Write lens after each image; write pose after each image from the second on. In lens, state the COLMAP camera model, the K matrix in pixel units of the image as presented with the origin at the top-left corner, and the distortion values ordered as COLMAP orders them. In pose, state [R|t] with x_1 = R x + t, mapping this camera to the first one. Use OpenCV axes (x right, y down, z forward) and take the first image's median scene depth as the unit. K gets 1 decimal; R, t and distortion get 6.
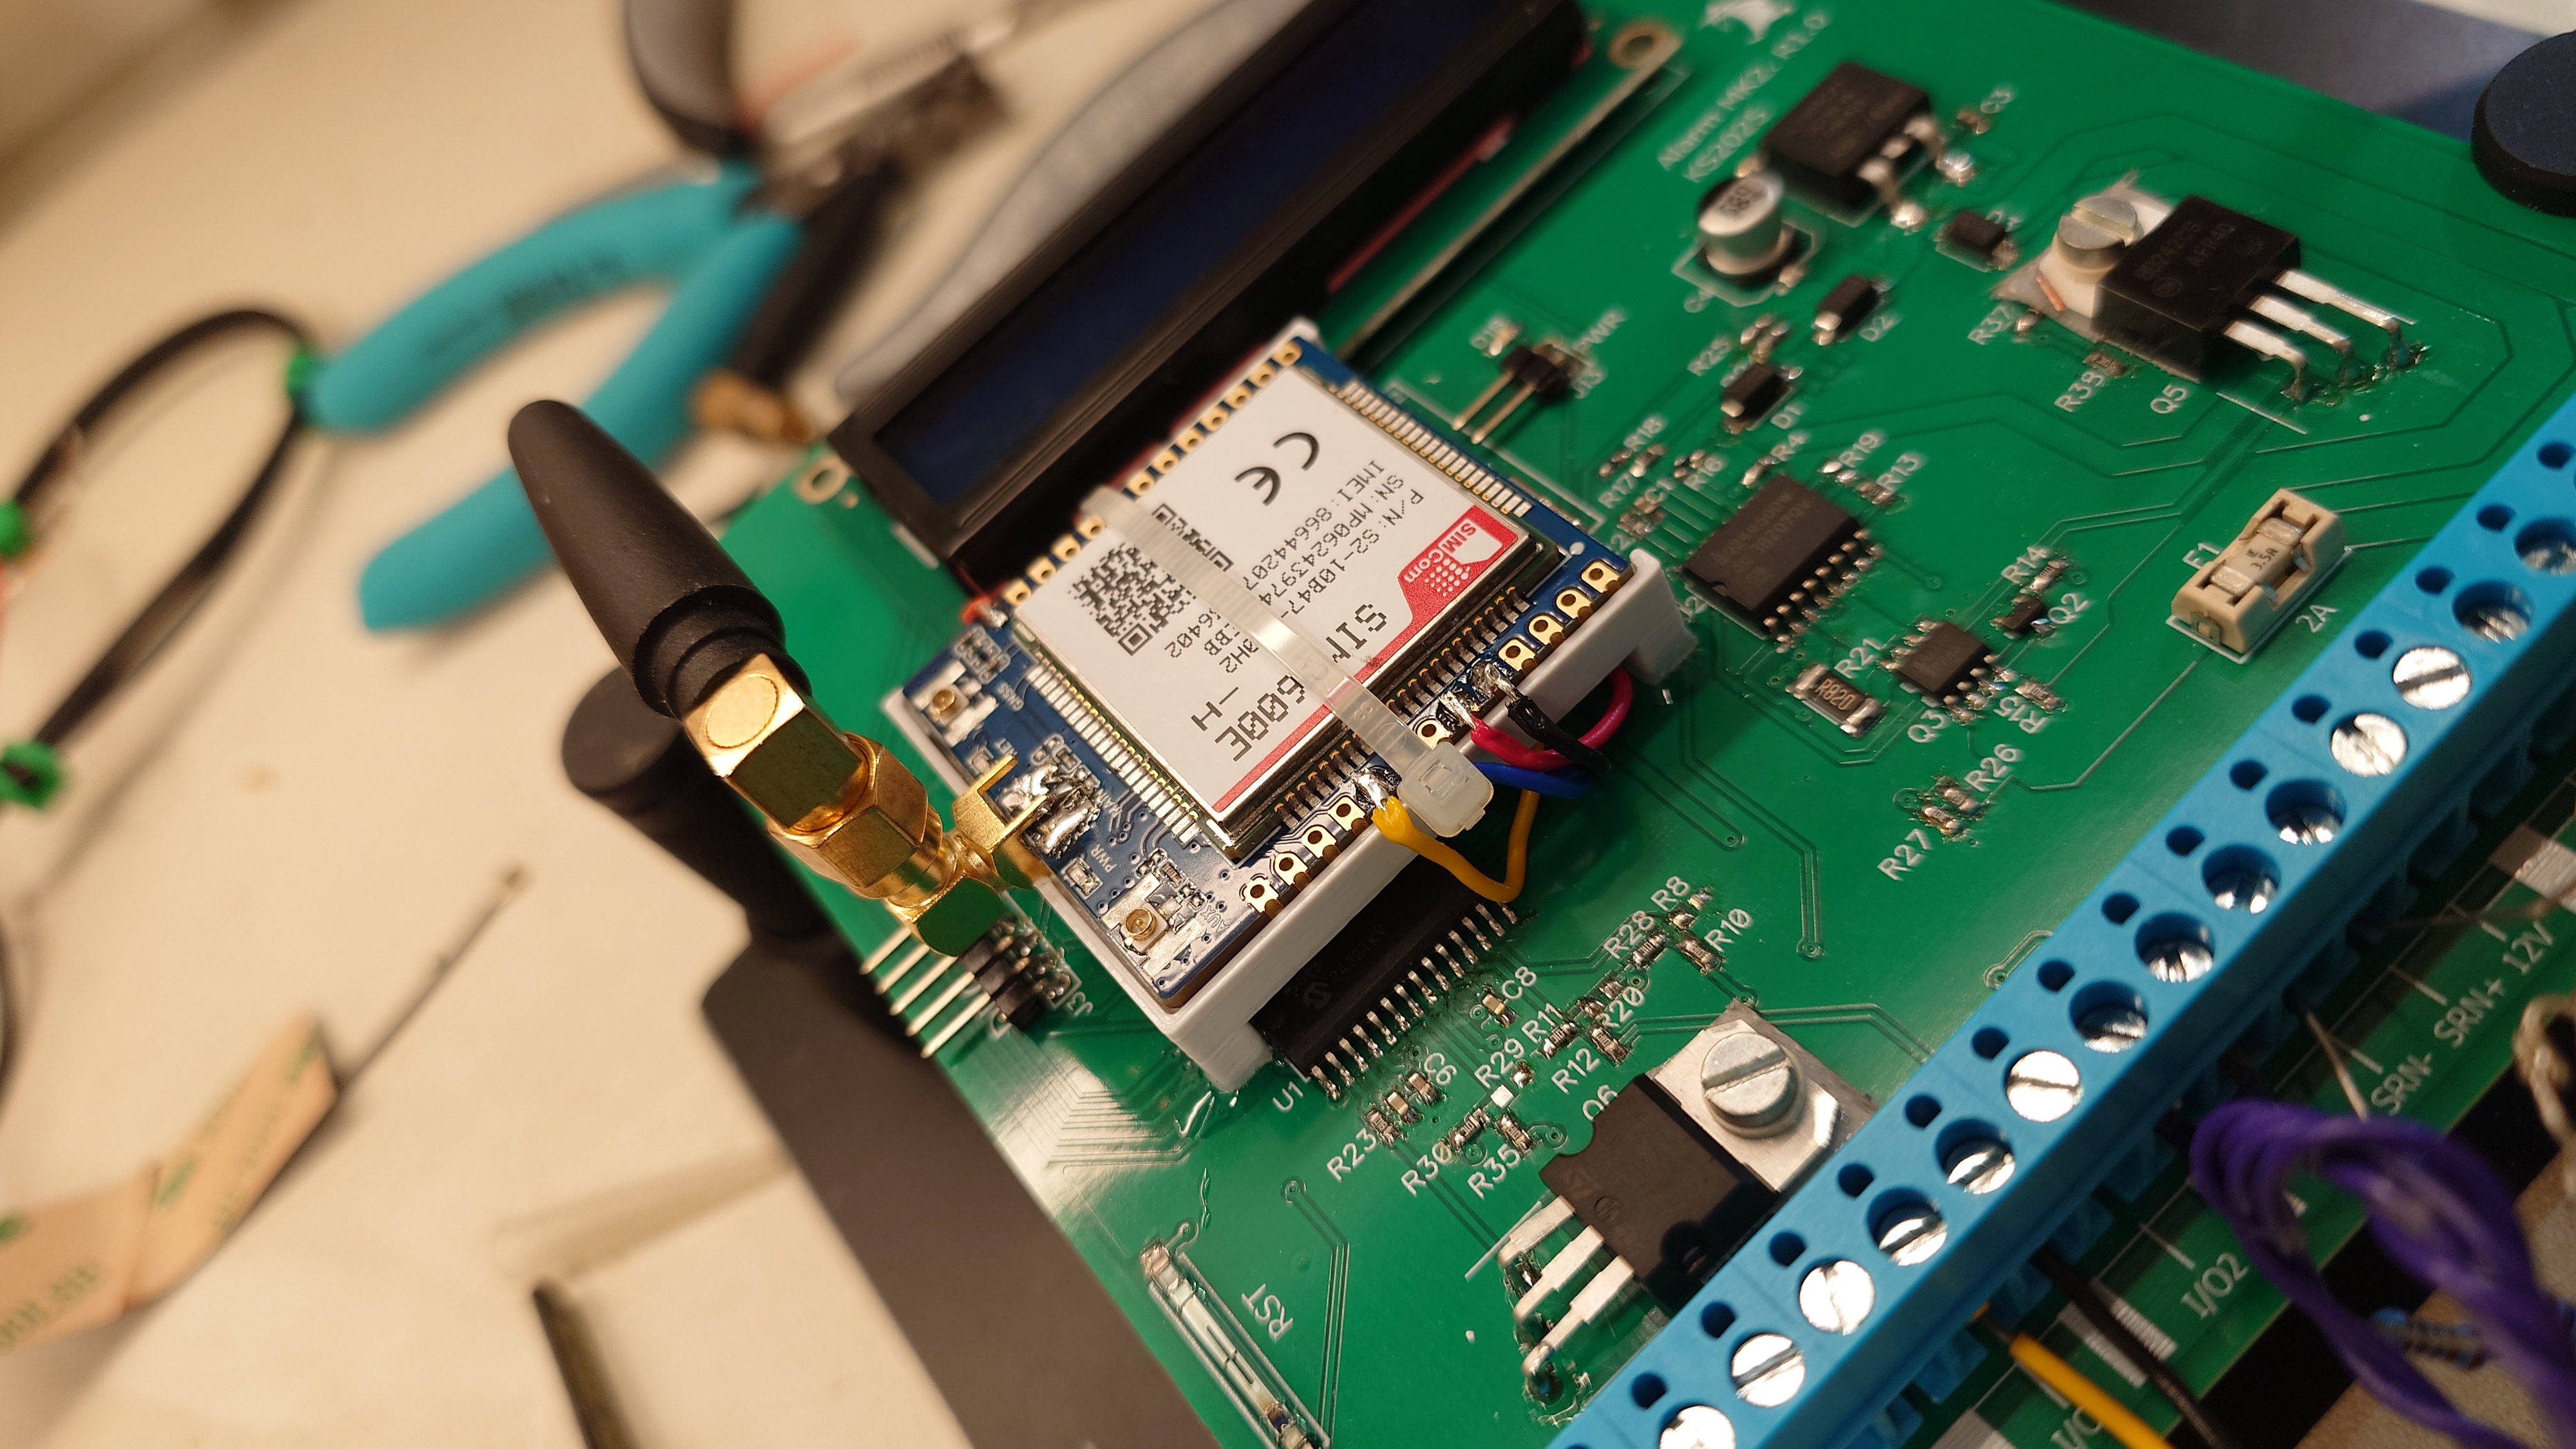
lens RADIAL K [[1773.6, 0, 1288.0], [0, 1773.6, 724.5], [0, 0, 1]] dist [0.042129, 0.000858]
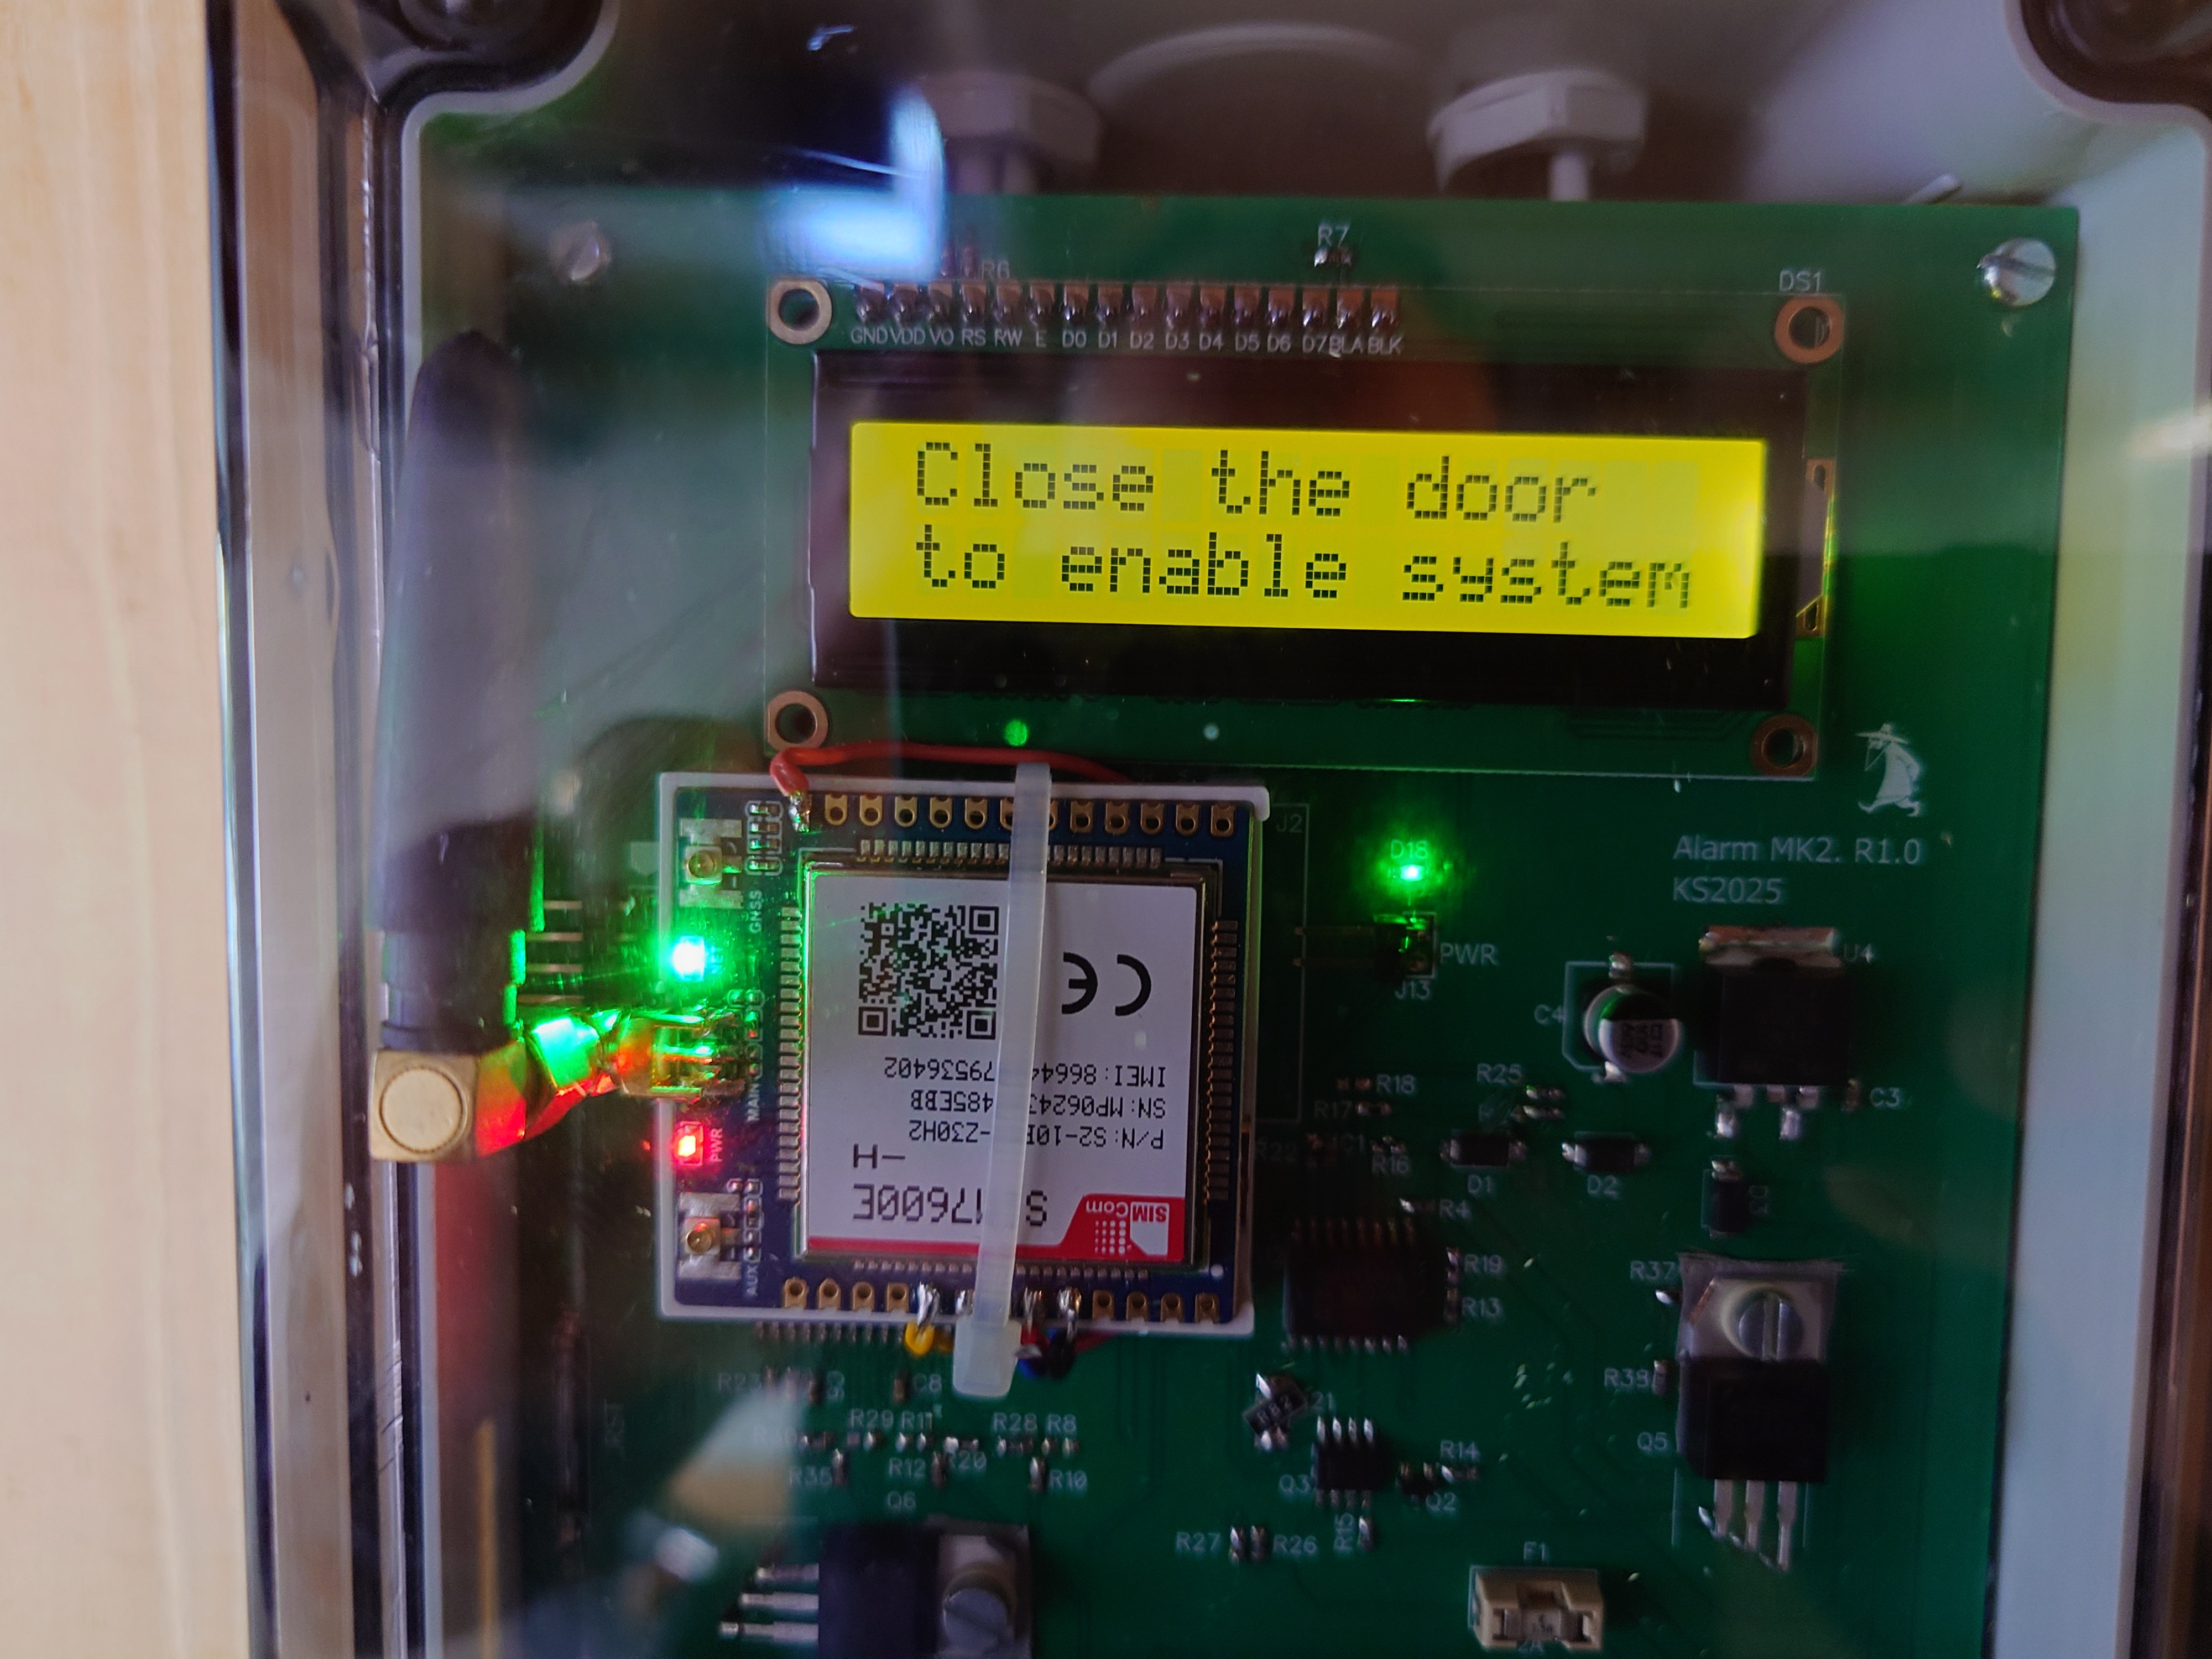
lens RADIAL K [[1644.5, 0, 1106.0], [0, 1644.5, 829.5], [0, 0, 1]] dist [-0.001579, 0.077933]
pose [[0.721226, 0.566528, 0.398596, -0.429489], [-0.681764, 0.478705, 0.553208, -0.715217], [0.122598, -0.670737, 0.731493, 0.408940]]
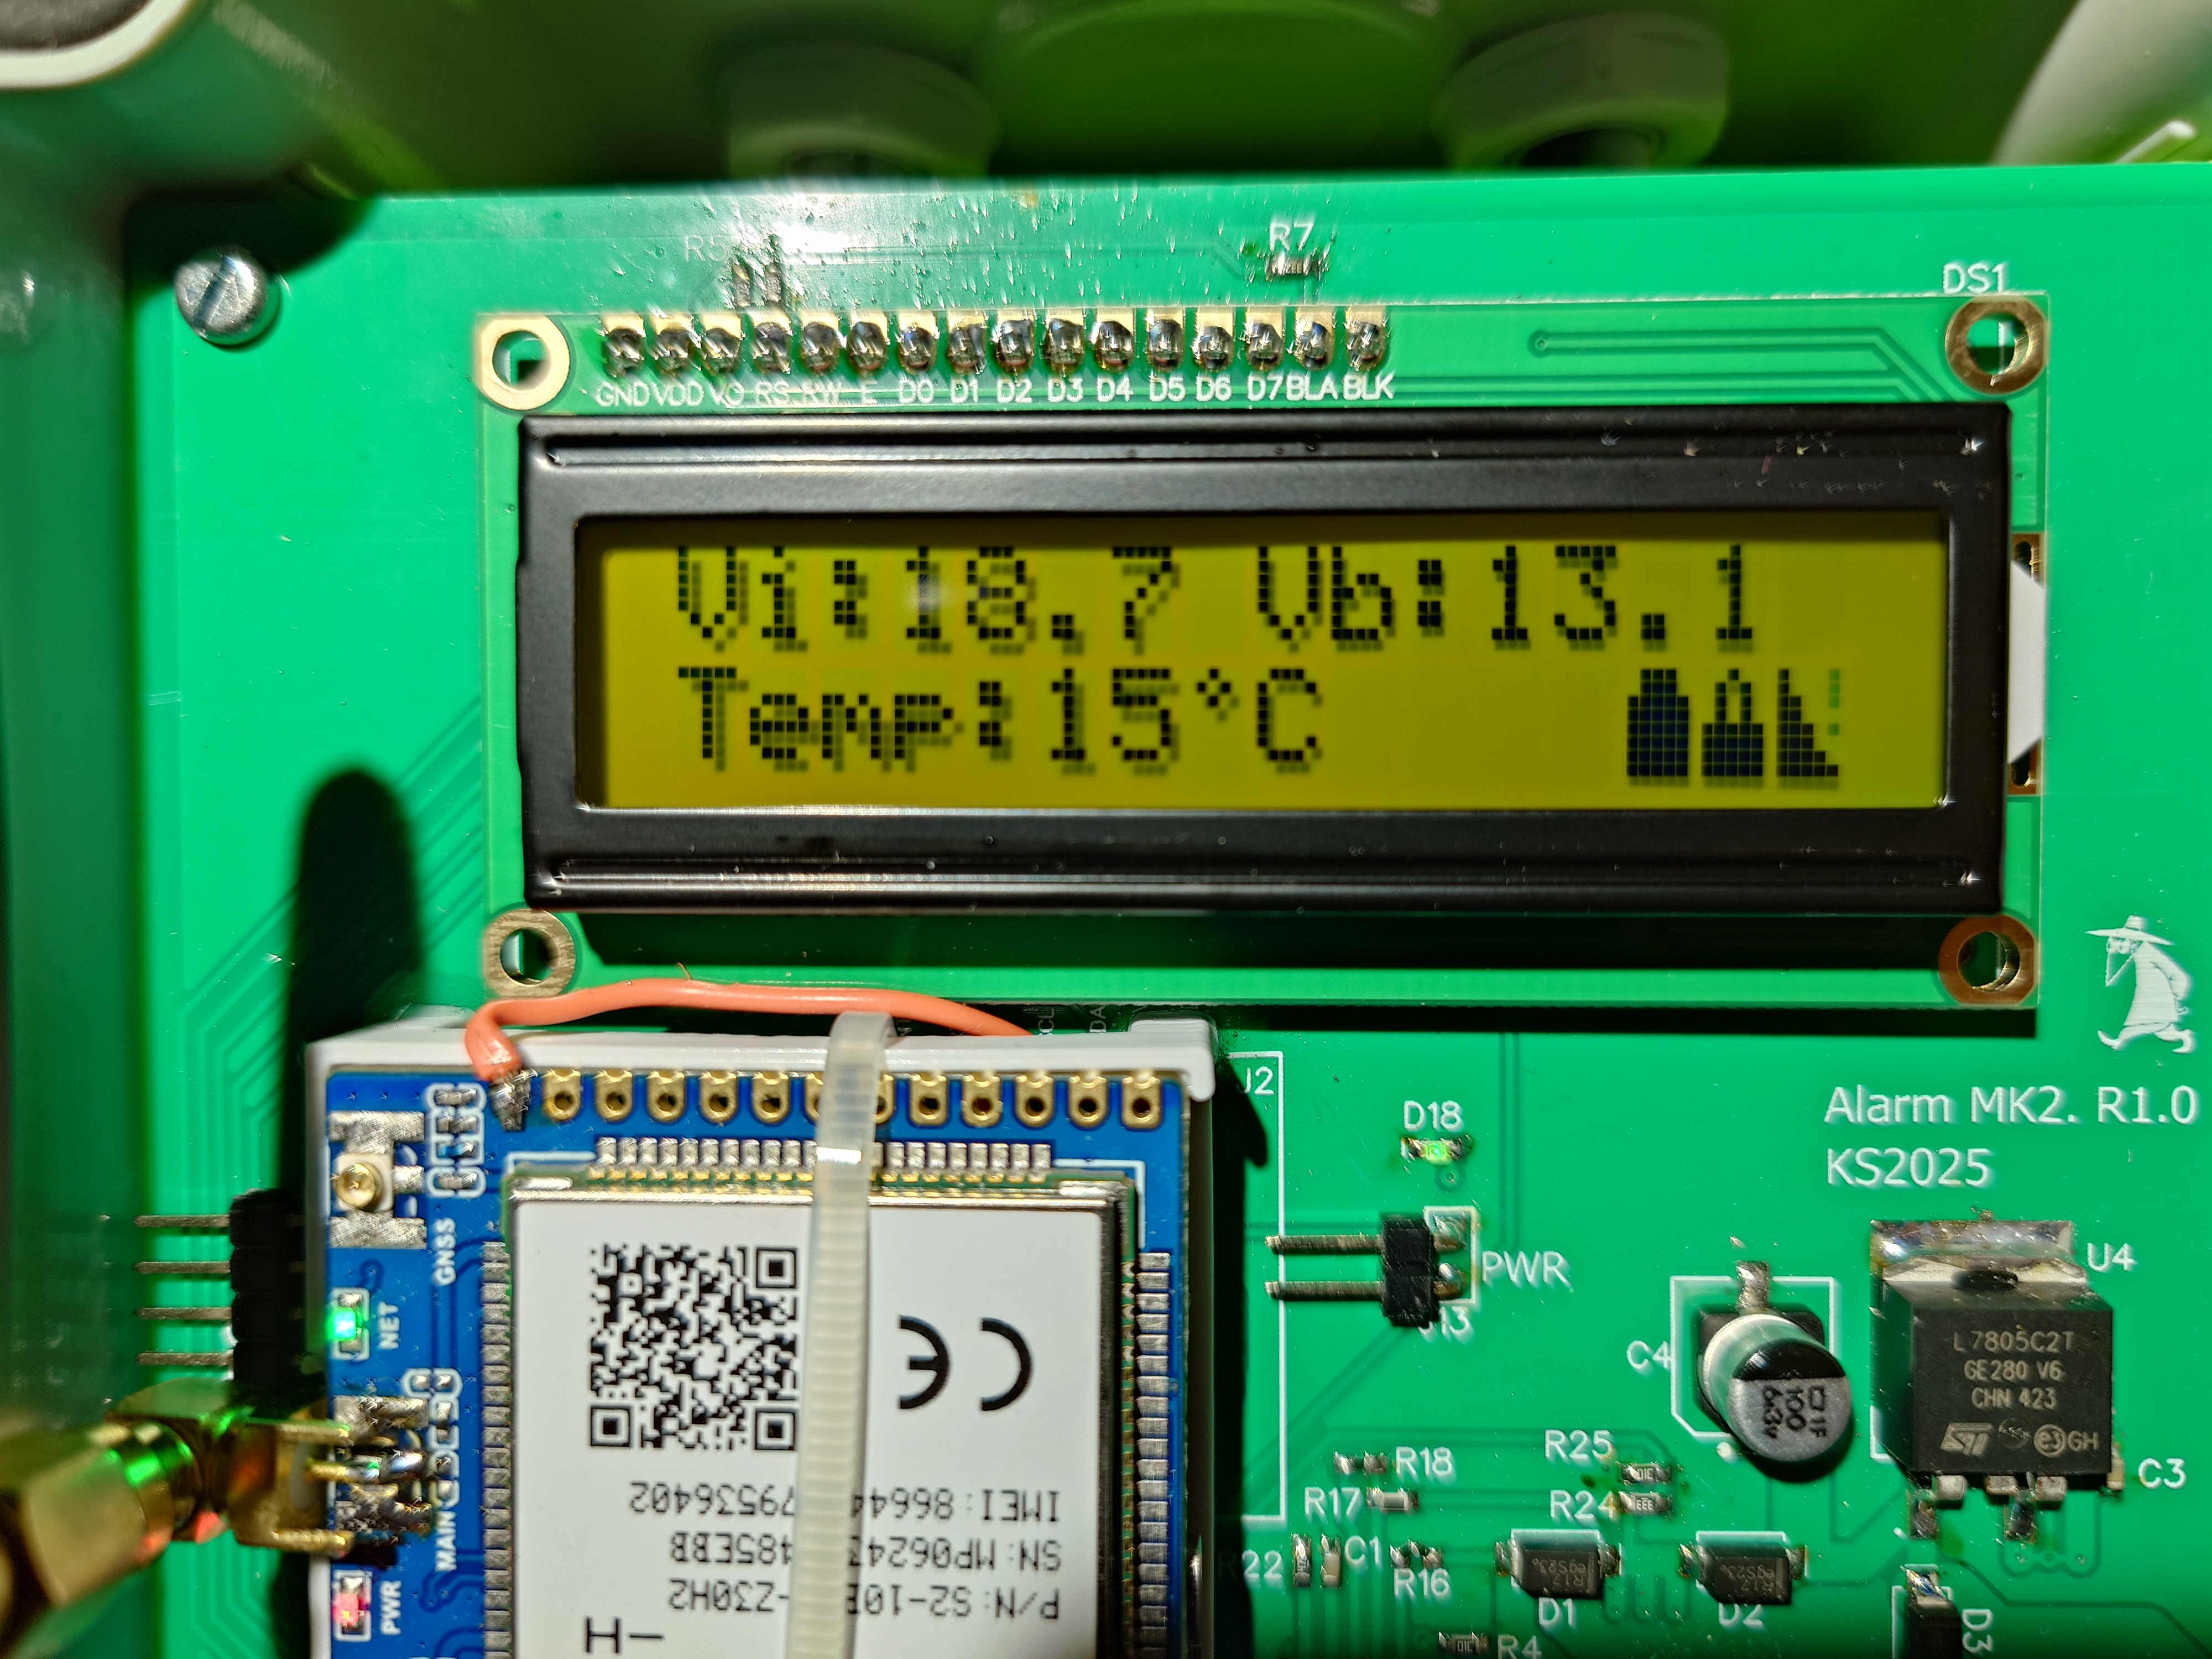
lens RADIAL K [[1666.9, 0, 1106.0], [0, 1666.9, 829.5], [0, 0, 1]] dist [0.016423, 0.001219]
pose [[0.745799, 0.568614, 0.347077, -0.293730], [-0.653598, 0.523820, 0.546281, -0.630345], [0.128817, -0.634264, 0.762309, 0.697088]]
